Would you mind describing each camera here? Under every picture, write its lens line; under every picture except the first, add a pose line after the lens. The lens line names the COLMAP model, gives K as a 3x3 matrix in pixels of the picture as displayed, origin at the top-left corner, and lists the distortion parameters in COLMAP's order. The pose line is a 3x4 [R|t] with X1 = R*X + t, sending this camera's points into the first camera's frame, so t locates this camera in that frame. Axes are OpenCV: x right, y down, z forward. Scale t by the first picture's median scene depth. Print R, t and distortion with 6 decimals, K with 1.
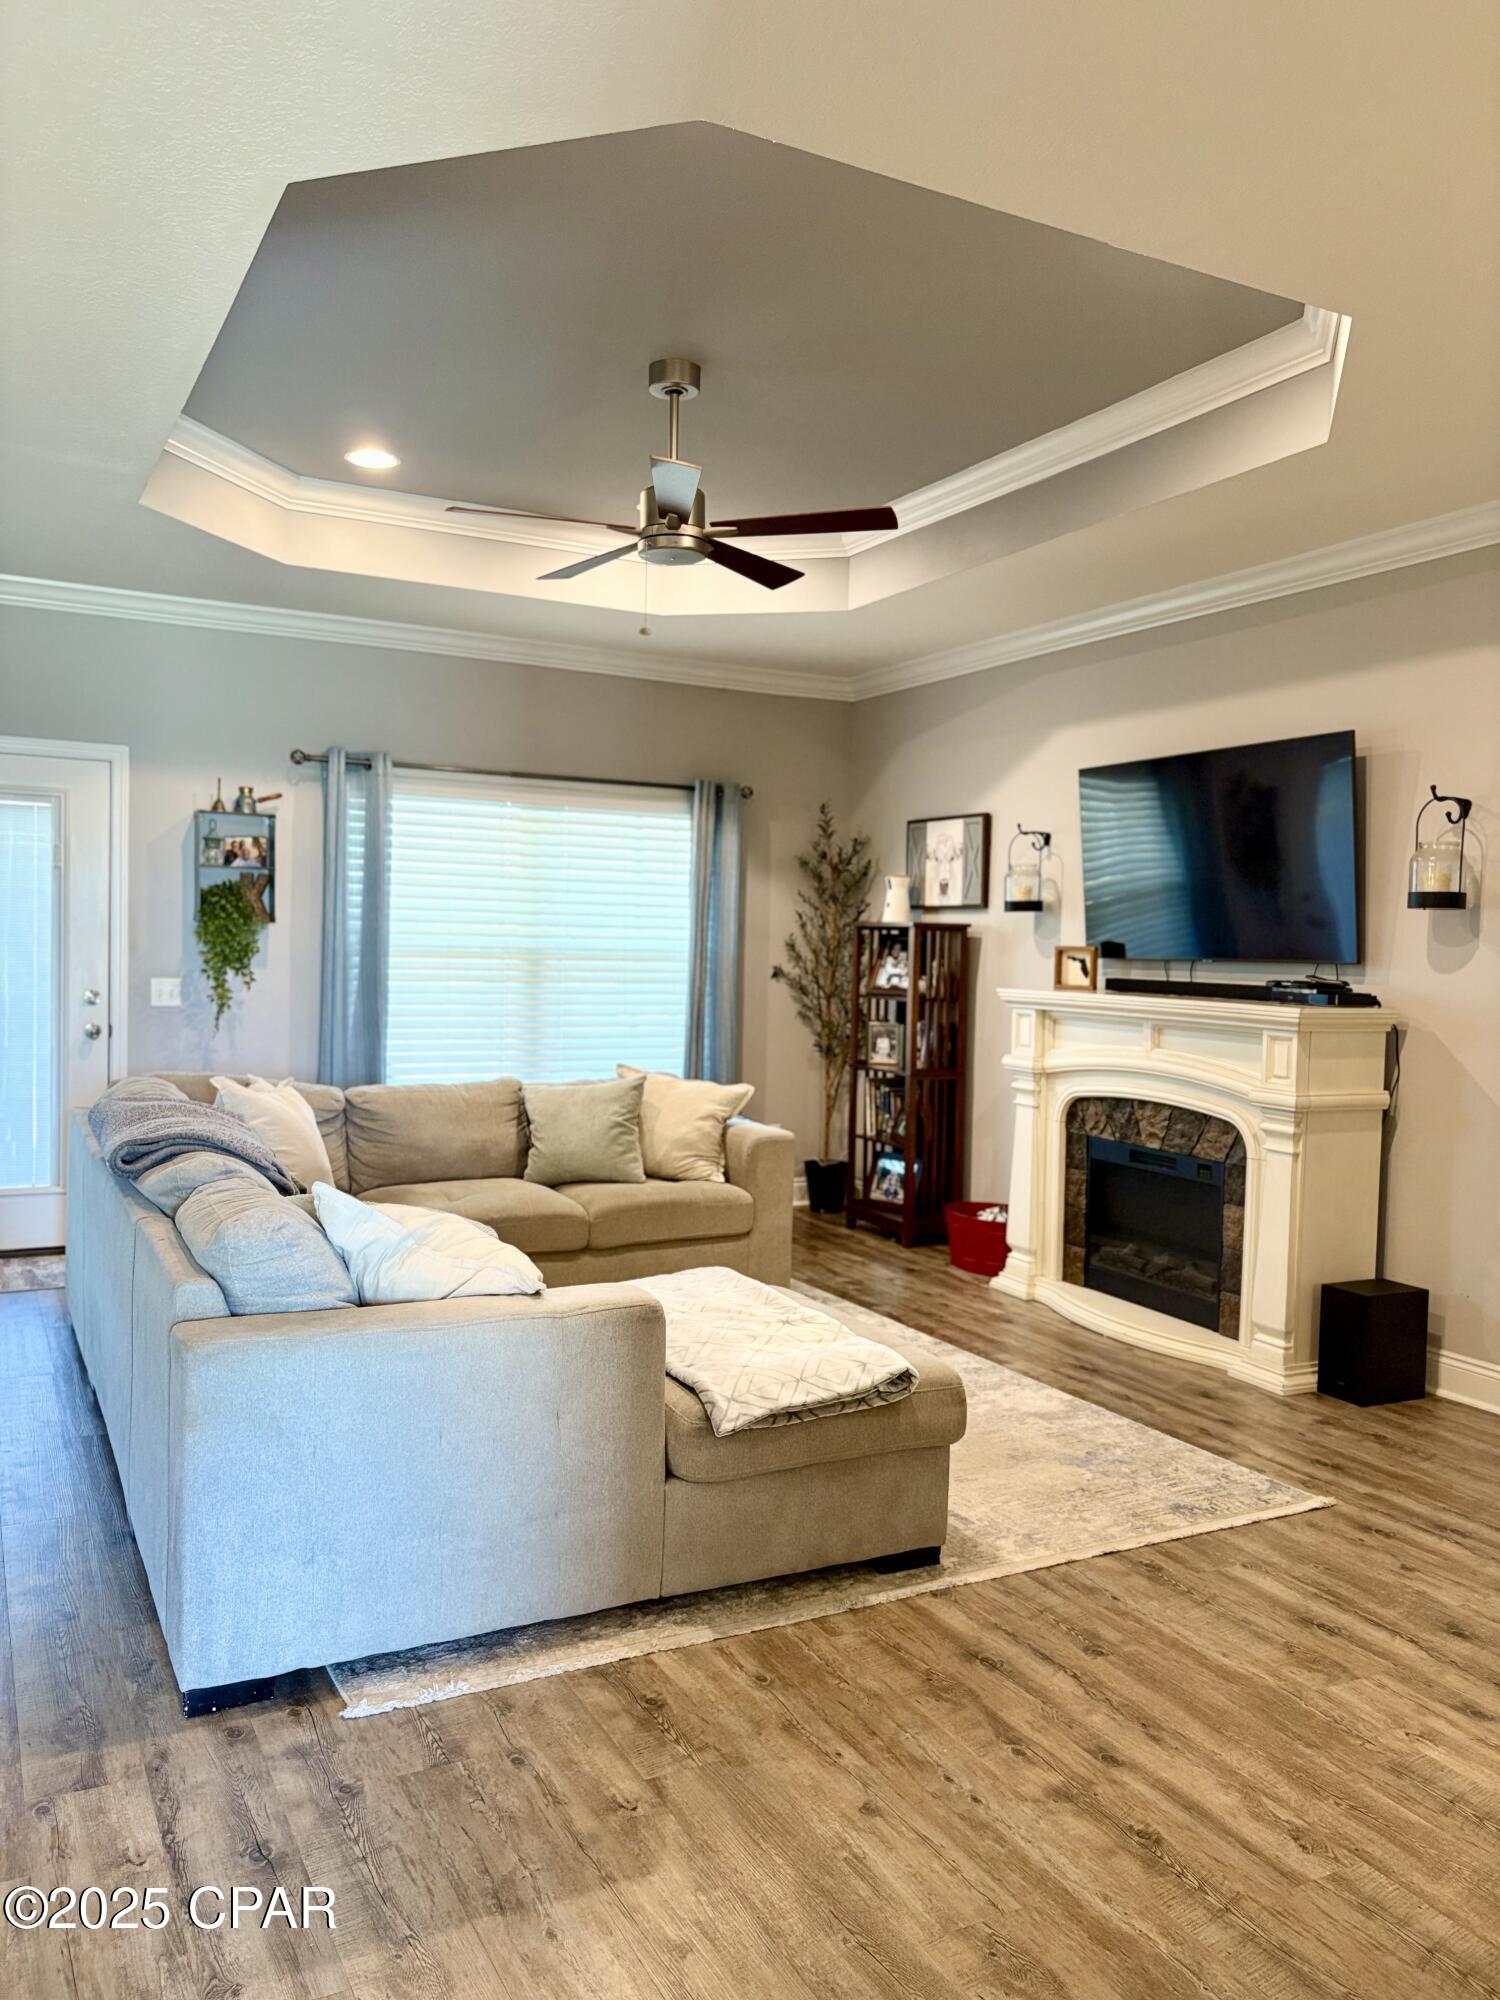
lens RADIAL K [[1537.2, 0, 750.0], [0, 1537.2, 1000.0], [0, 0, 1]] dist [0.013545, 0.001724]
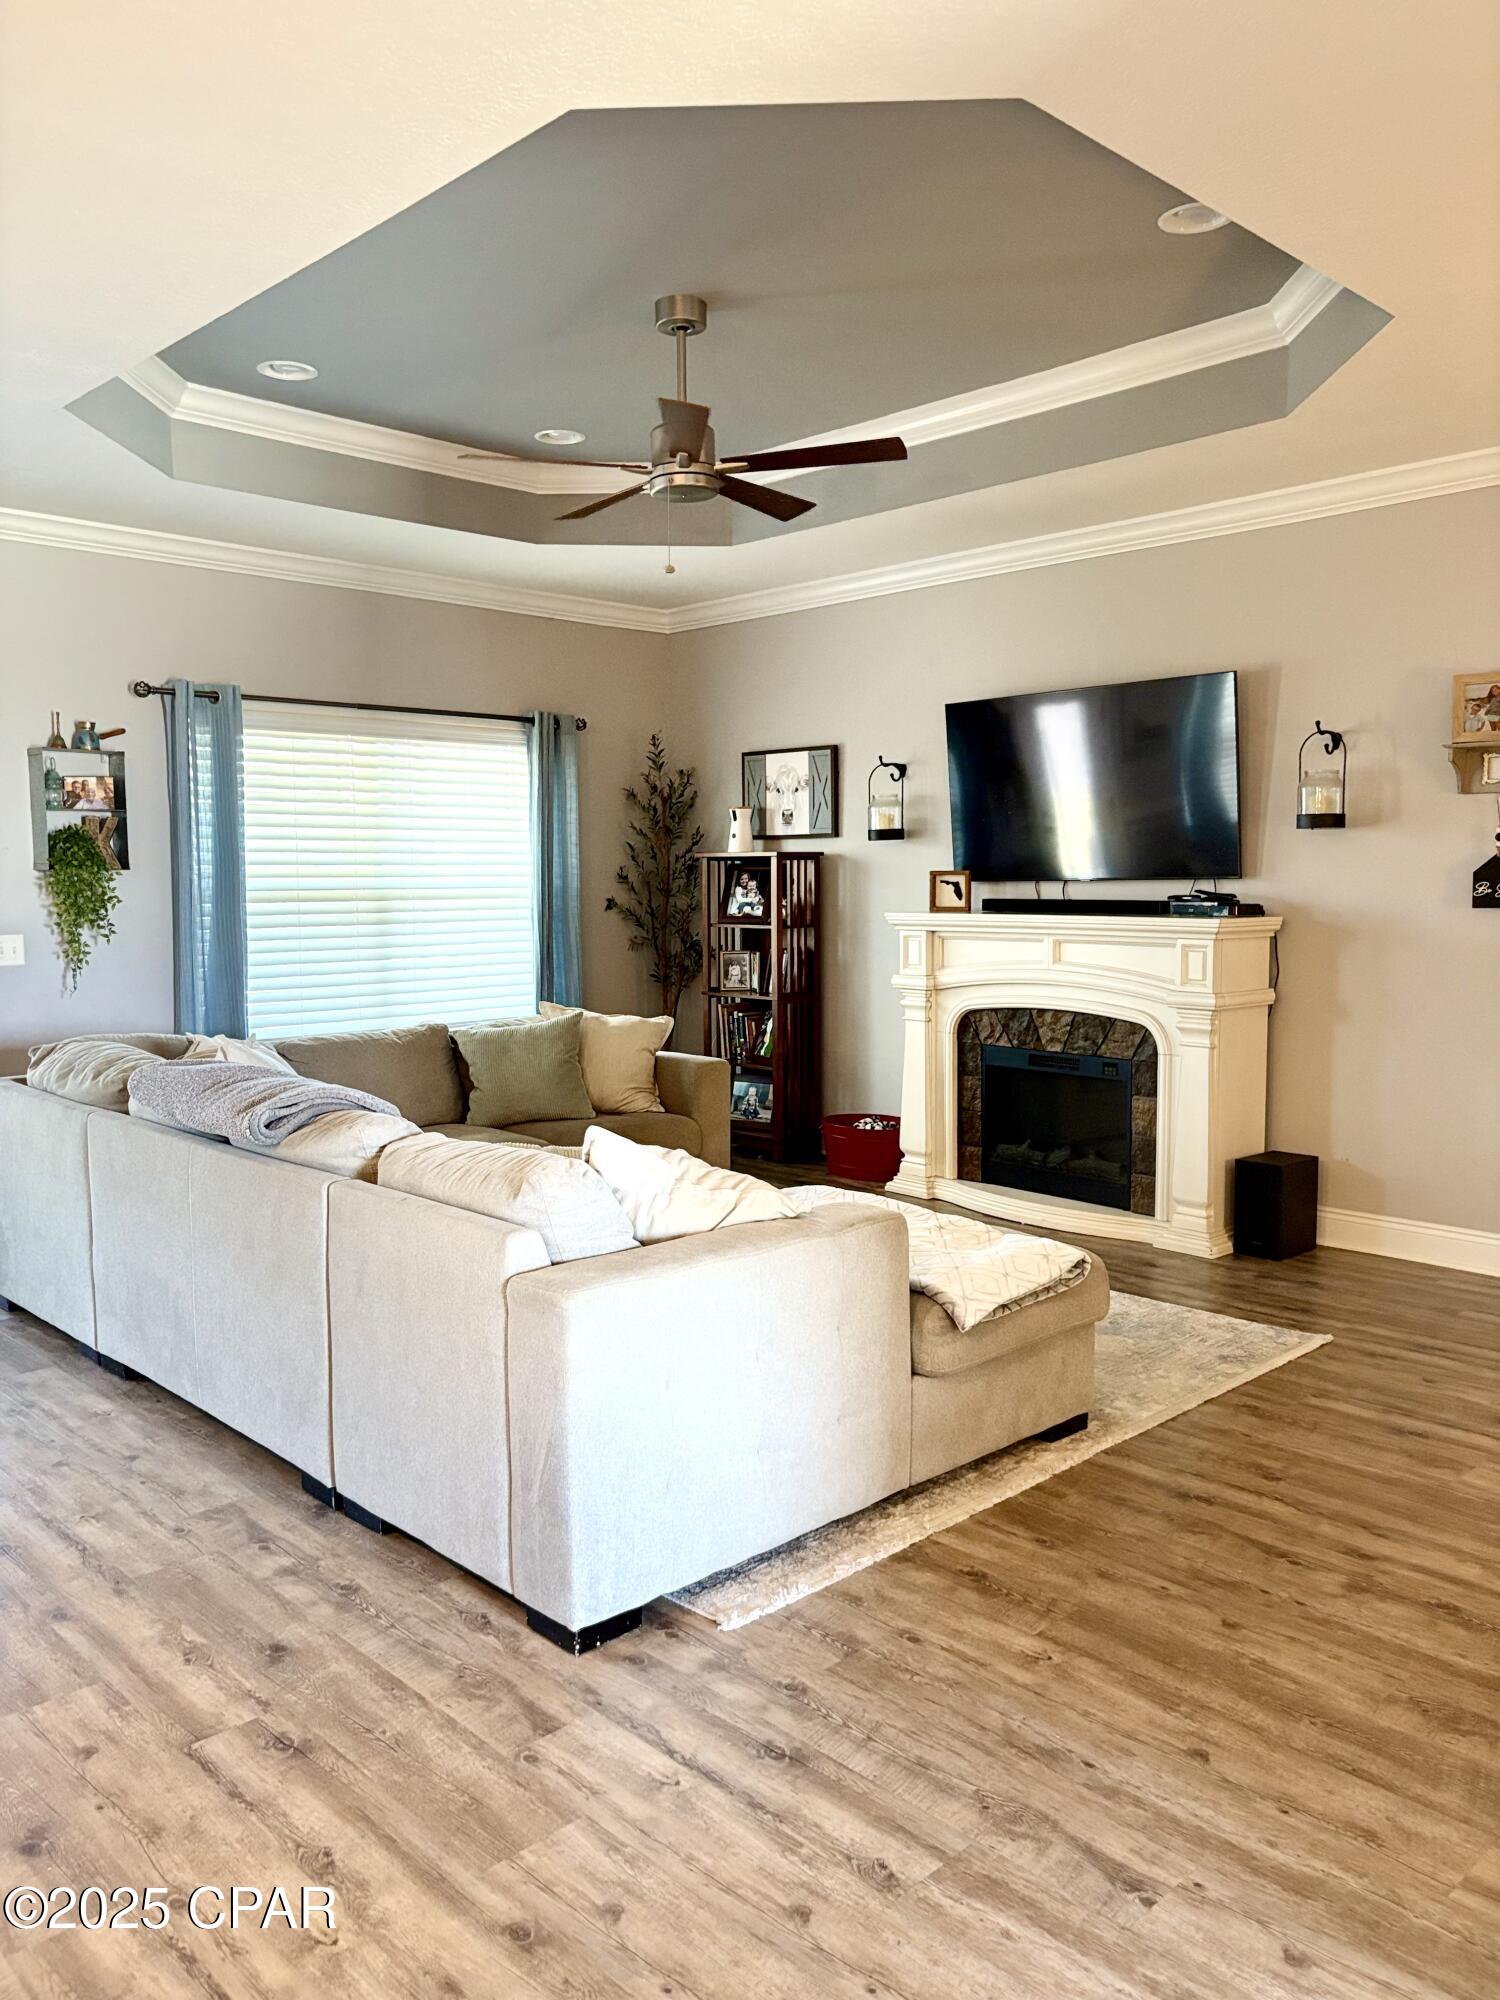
lens RADIAL K [[1537.2, 0, 750.0], [0, 1537.2, 1000.0], [0, 0, 1]] dist [0.013545, 0.001724]
pose [[0.958808, -0.052499, 0.279161, -0.265621], [0.039272, 0.997834, 0.052769, -0.007828], [-0.281327, -0.039632, 0.958793, 0.006724]]
